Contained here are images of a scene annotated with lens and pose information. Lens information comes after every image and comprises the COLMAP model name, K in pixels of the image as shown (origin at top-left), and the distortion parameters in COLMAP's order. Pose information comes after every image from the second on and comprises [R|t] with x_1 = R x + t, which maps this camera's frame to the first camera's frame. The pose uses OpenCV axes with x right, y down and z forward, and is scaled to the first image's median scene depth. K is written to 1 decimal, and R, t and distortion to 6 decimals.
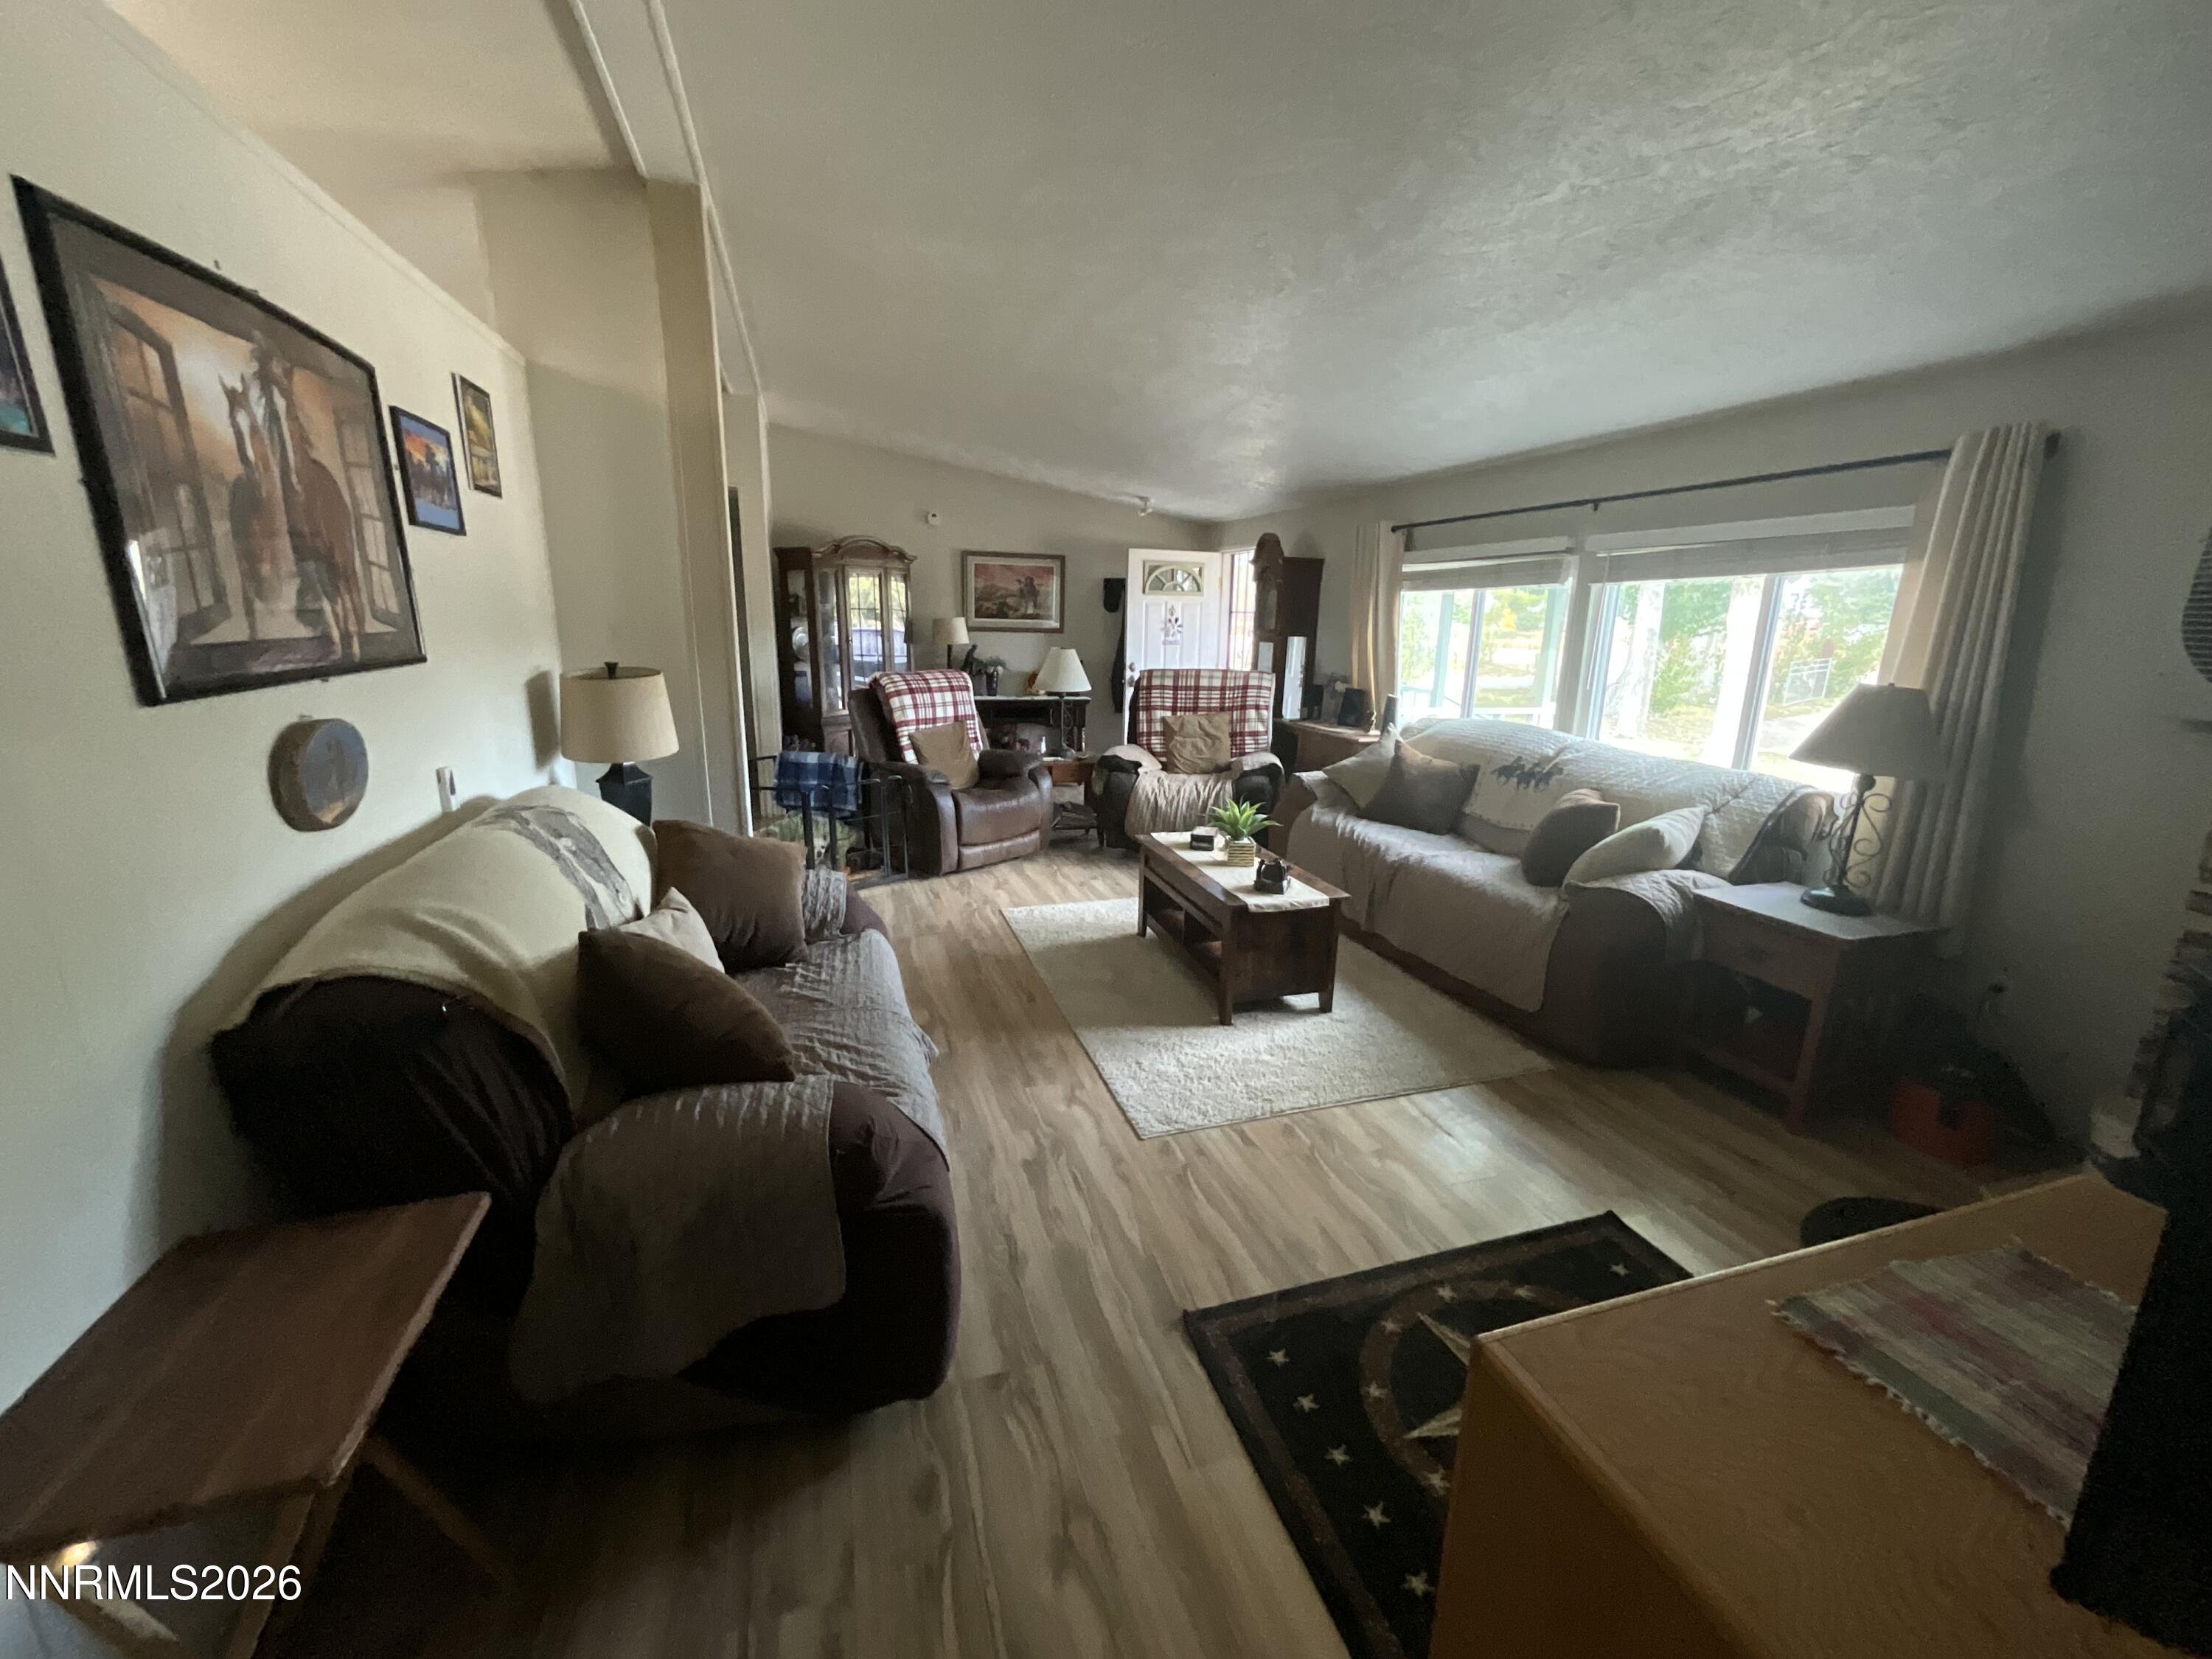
lens RADIAL K [[891.0, 0, 1106.0], [0, 891.0, 829.5], [0, 0, 1]] dist [-0.008719, -0.000061]
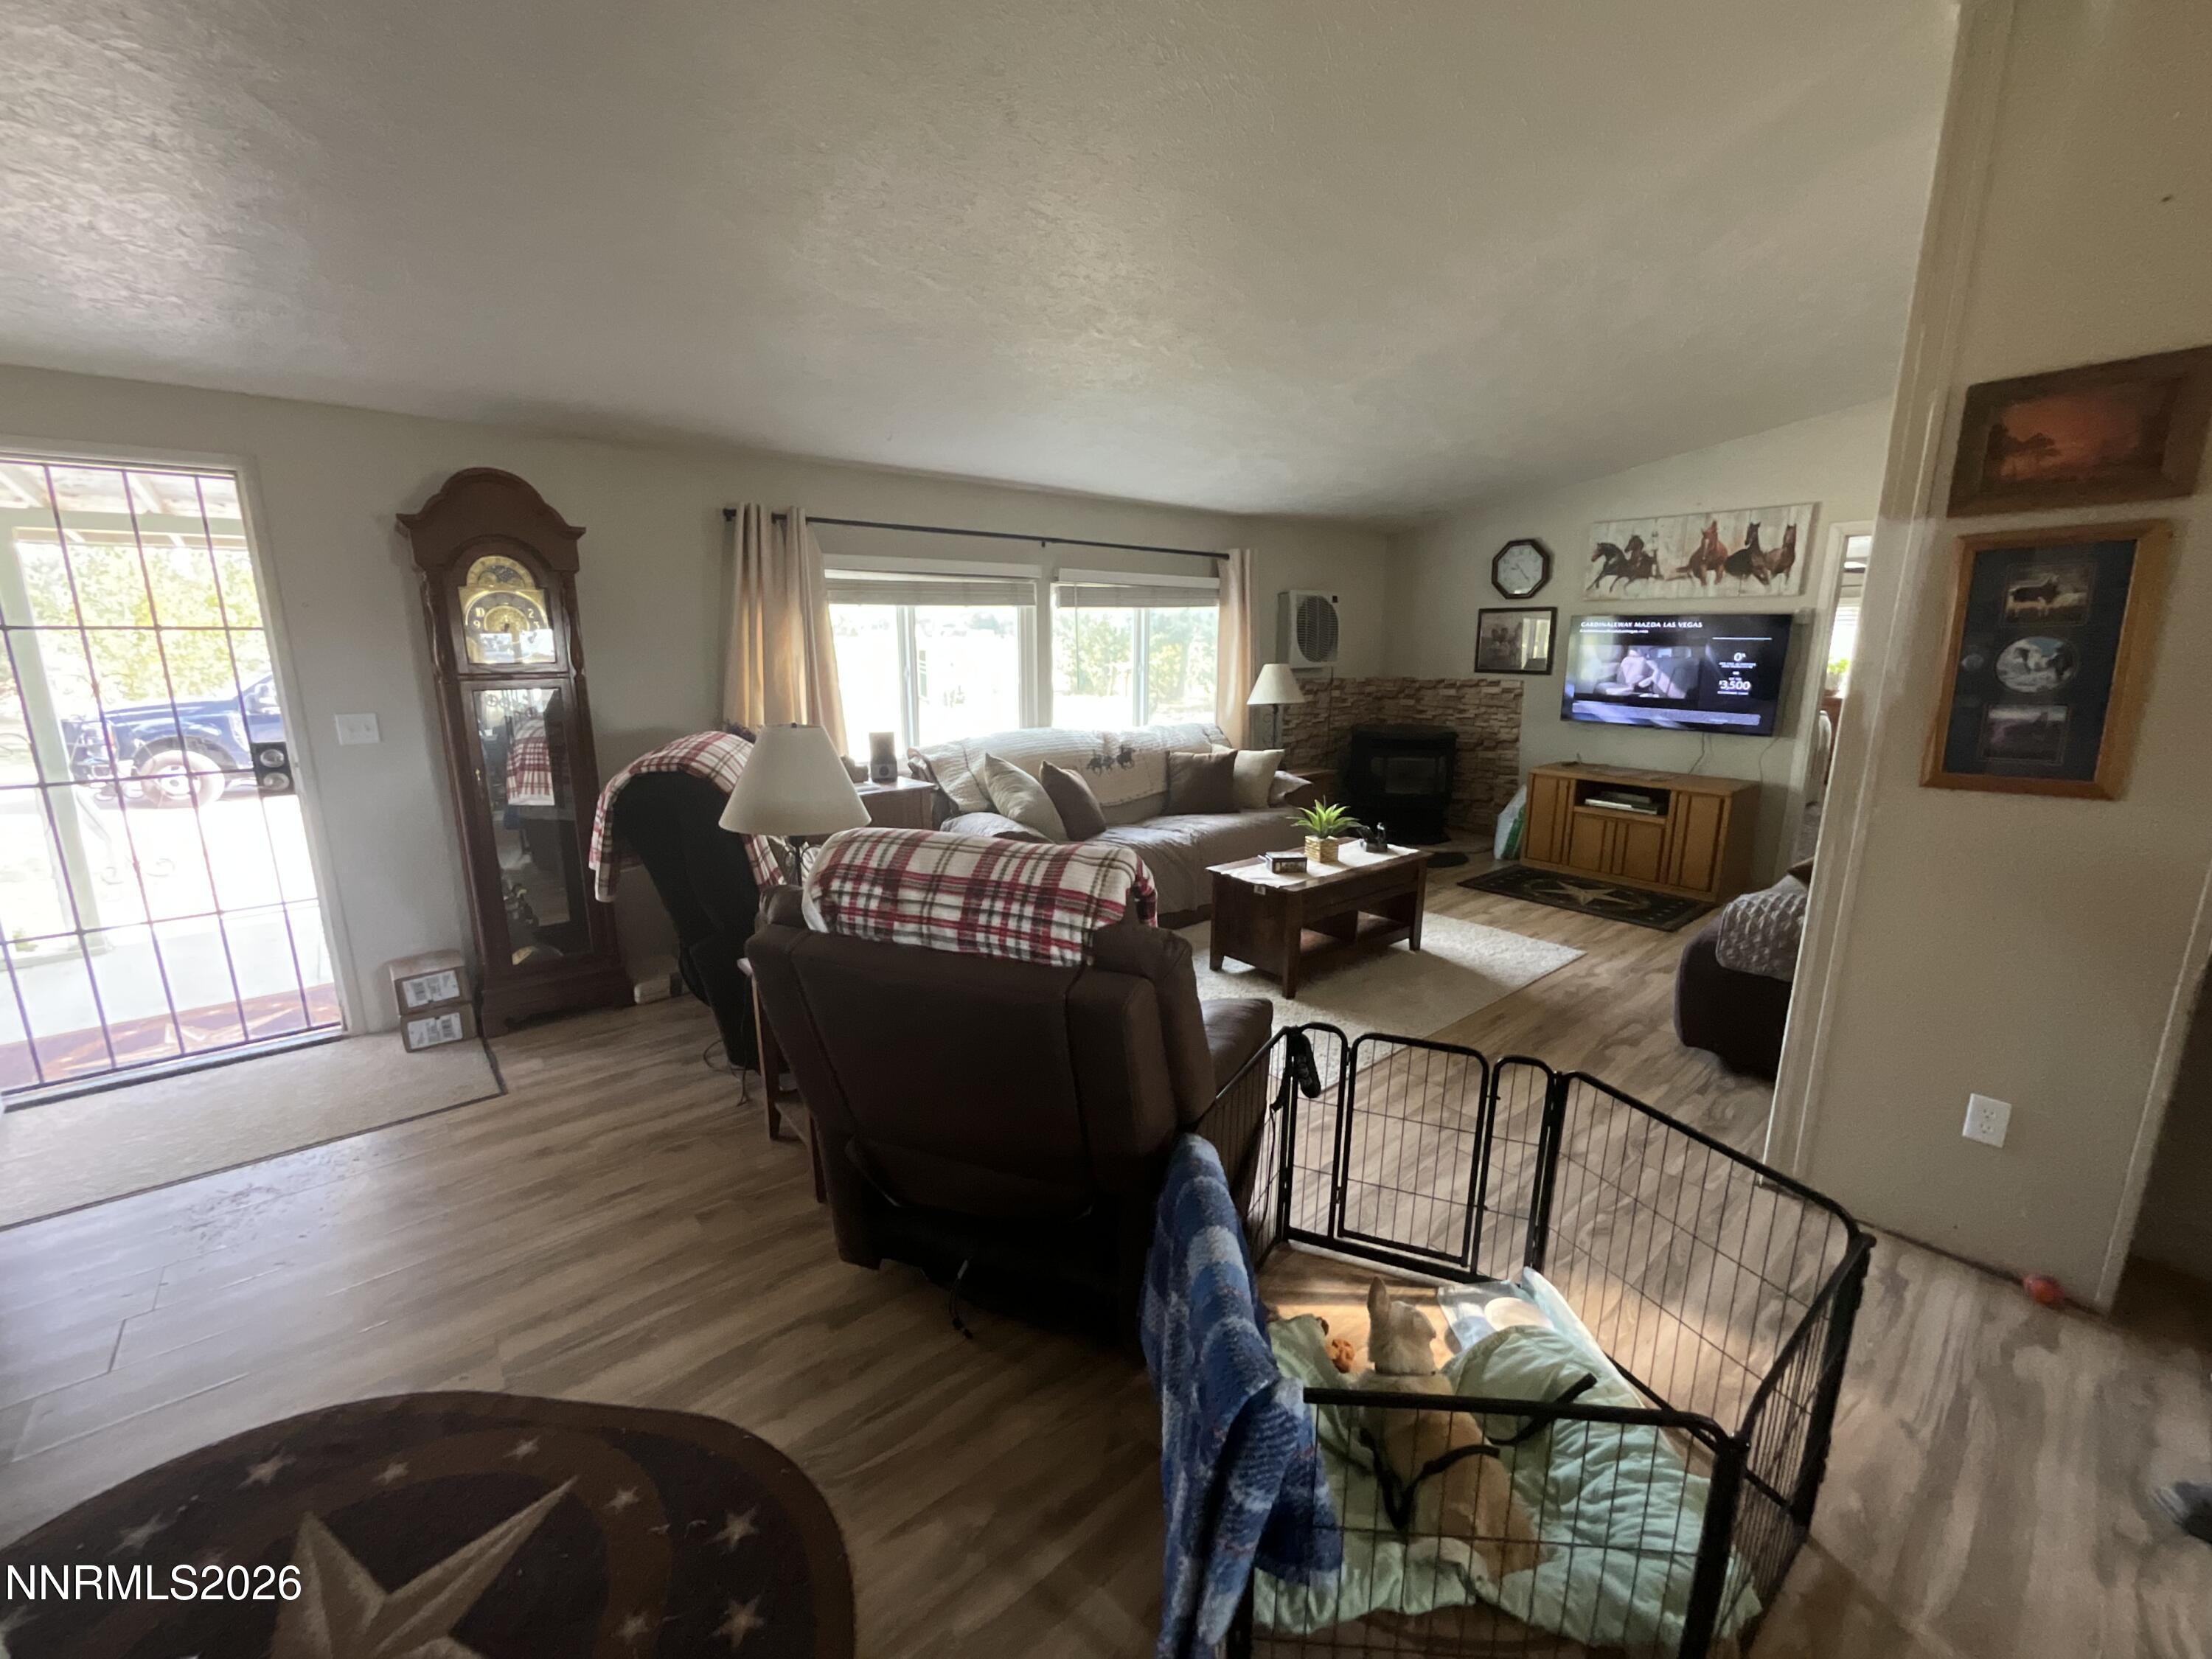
lens RADIAL K [[891.0, 0, 1106.0], [0, 891.0, 829.5], [0, 0, 1]] dist [-0.008719, -0.000061]
pose [[-0.385410, -0.208288, 0.898930, -0.881744], [0.211754, 0.928228, 0.305865, -0.469198], [-0.898120, 0.308235, -0.313643, 1.883164]]
